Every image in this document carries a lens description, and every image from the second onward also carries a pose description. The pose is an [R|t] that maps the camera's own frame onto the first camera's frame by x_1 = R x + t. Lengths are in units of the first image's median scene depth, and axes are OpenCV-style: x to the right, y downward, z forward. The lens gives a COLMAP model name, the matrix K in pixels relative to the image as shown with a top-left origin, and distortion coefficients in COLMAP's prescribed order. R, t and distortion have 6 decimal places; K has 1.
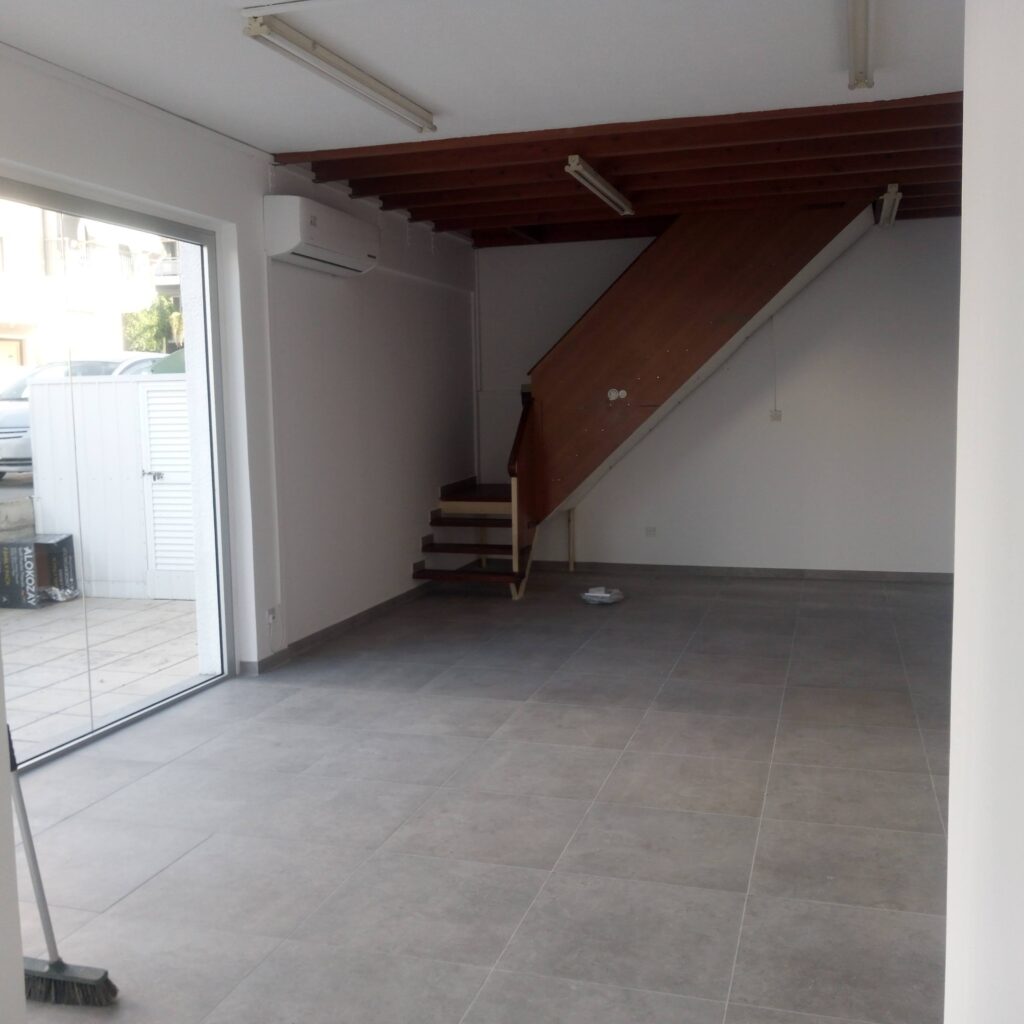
lens RADIAL K [[1049.9, 0, 512.0], [0, 1049.9, 512.0], [0, 0, 1]] dist [0.011843, -0.008248]
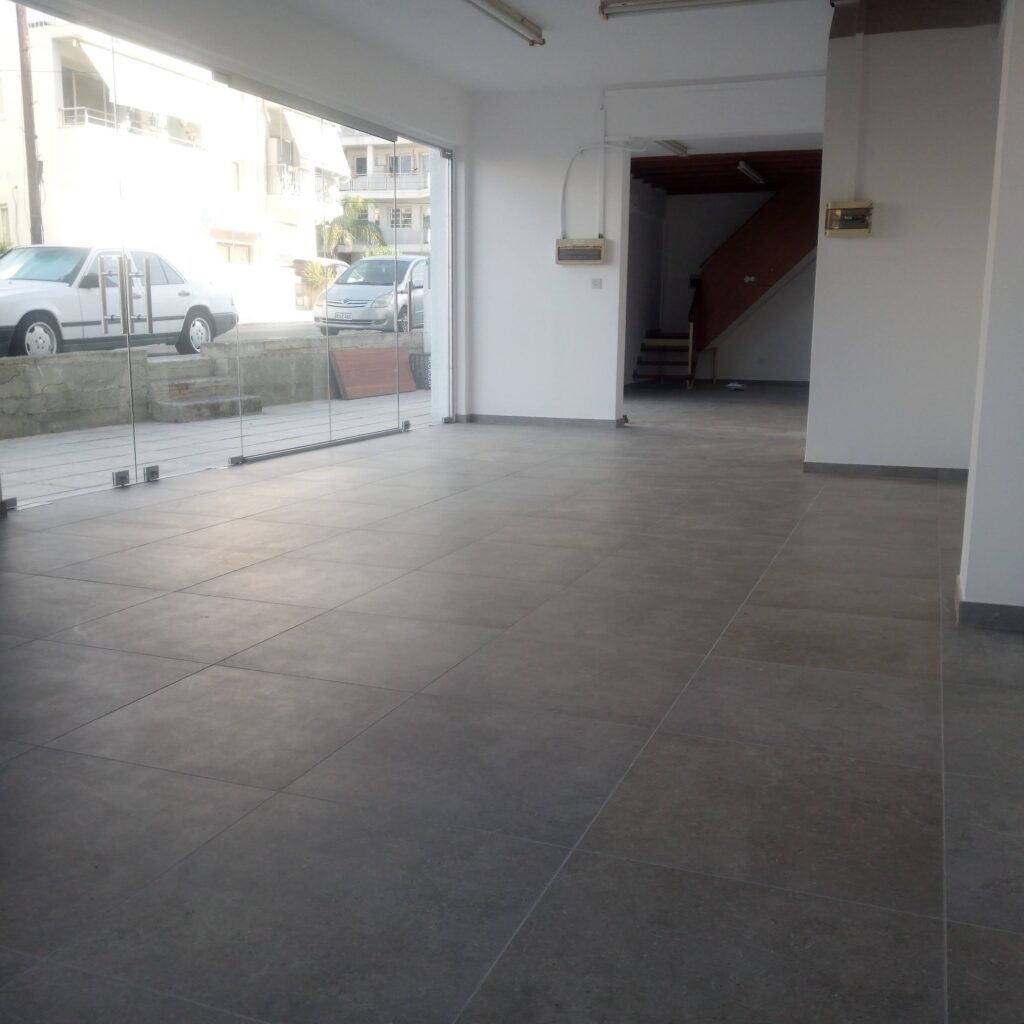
lens RADIAL K [[1097.2, 0, 472.6], [0, 1097.2, 511.7], [0, 0, 1]] dist [0.038109, 0.002877]
pose [[0.994544, 0.036054, -0.097890, -0.170499], [-0.029187, 0.997070, 0.070705, 0.164655], [0.100152, -0.067462, 0.992682, -0.950069]]
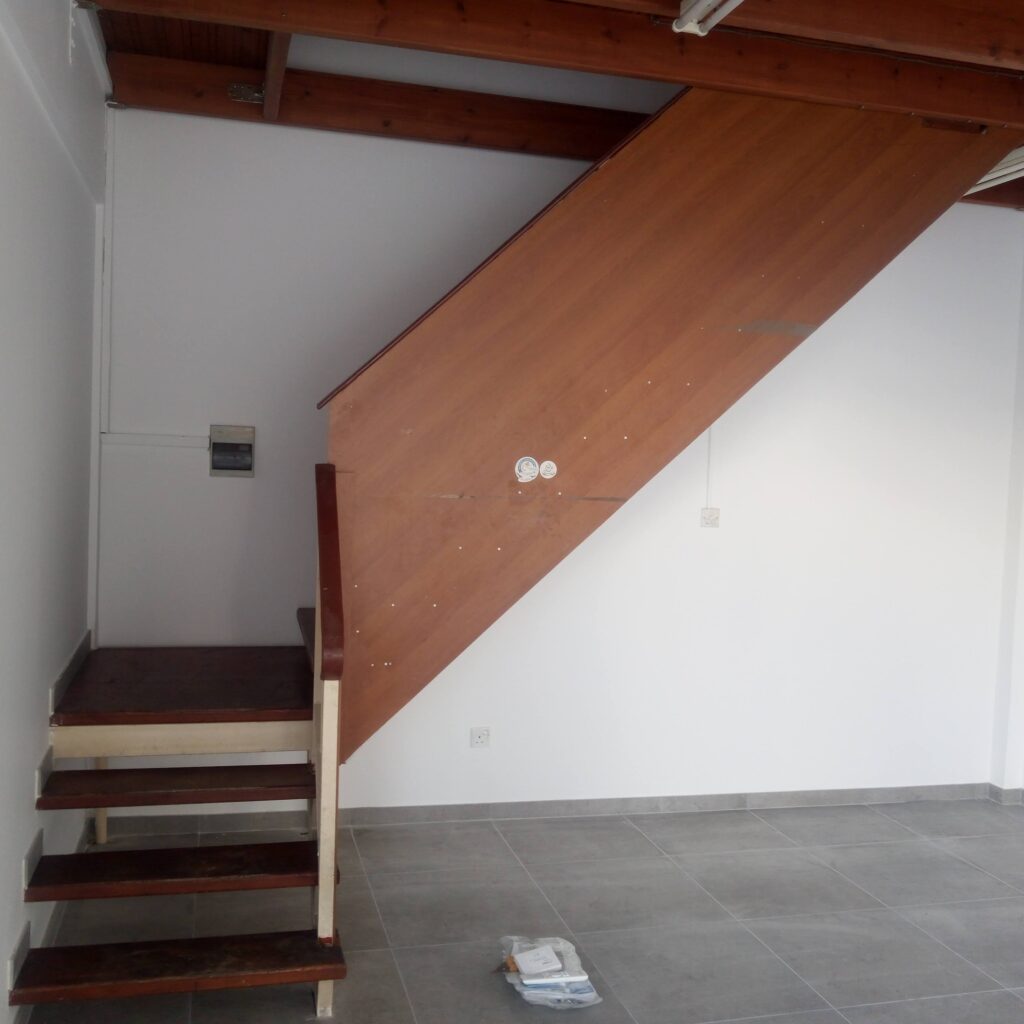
lens RADIAL K [[1049.9, 0, 512.0], [0, 1049.9, 512.0], [0, 0, 1]] dist [0.011843, -0.008248]
pose [[0.845260, 0.028123, 0.533615, -0.133861], [-0.003700, 0.998898, -0.046784, -0.070696], [-0.534343, 0.037570, 0.844432, 0.609211]]
